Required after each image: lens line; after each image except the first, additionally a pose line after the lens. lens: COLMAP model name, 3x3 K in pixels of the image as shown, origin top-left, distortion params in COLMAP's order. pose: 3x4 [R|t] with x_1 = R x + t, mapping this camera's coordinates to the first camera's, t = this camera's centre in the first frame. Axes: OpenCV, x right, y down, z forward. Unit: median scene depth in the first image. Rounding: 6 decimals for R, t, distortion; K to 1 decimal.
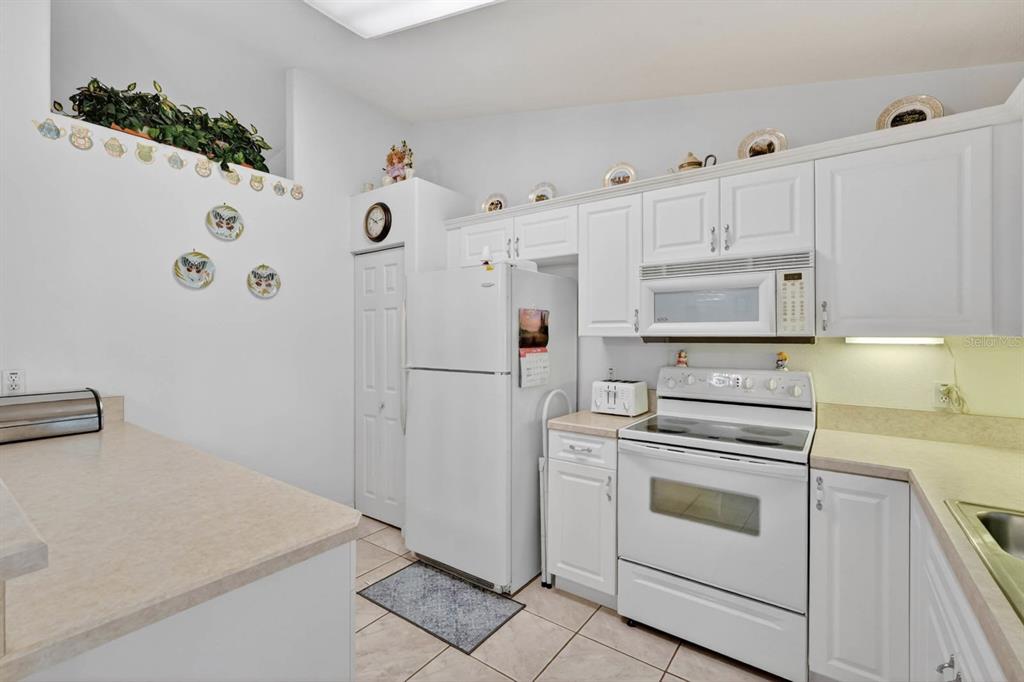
lens RADIAL K [[447.0, 0, 512.0], [0, 447.0, 338.7], [0, 0, 1]] dist [-0.001934, 0.000087]
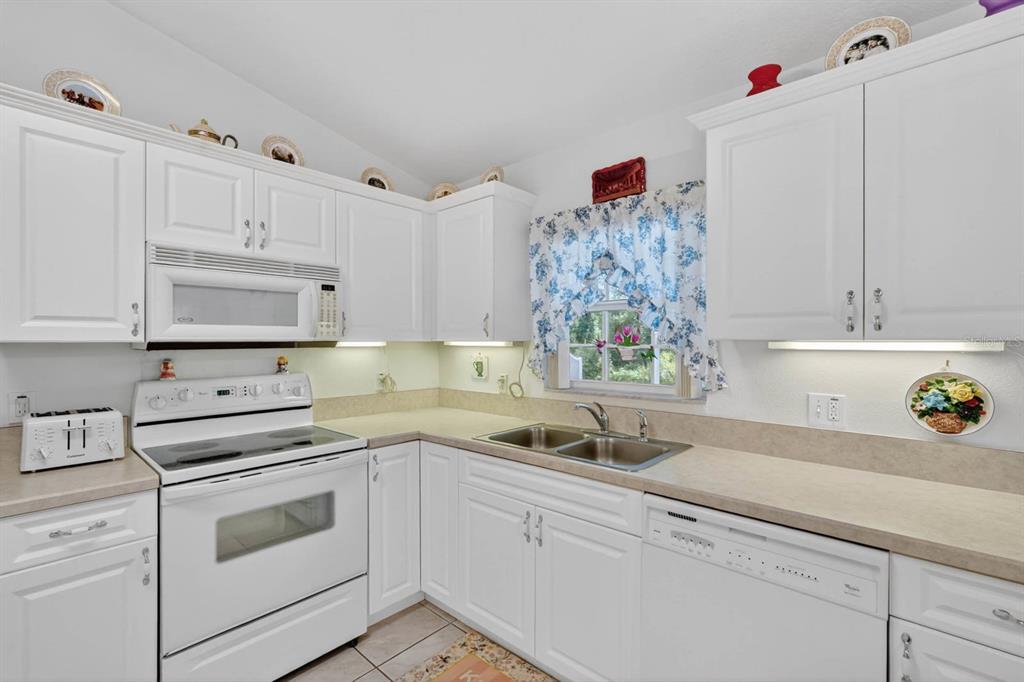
lens RADIAL K [[458.9, 0, 507.9], [0, 458.9, 338.2], [0, 0, 1]] dist [-0.001374, 0.000103]
pose [[0.113077, 0.003024, 0.993582, -0.389187], [0.005970, 0.999975, -0.003723, -0.004605], [-0.993568, 0.006353, 0.113057, 0.354854]]
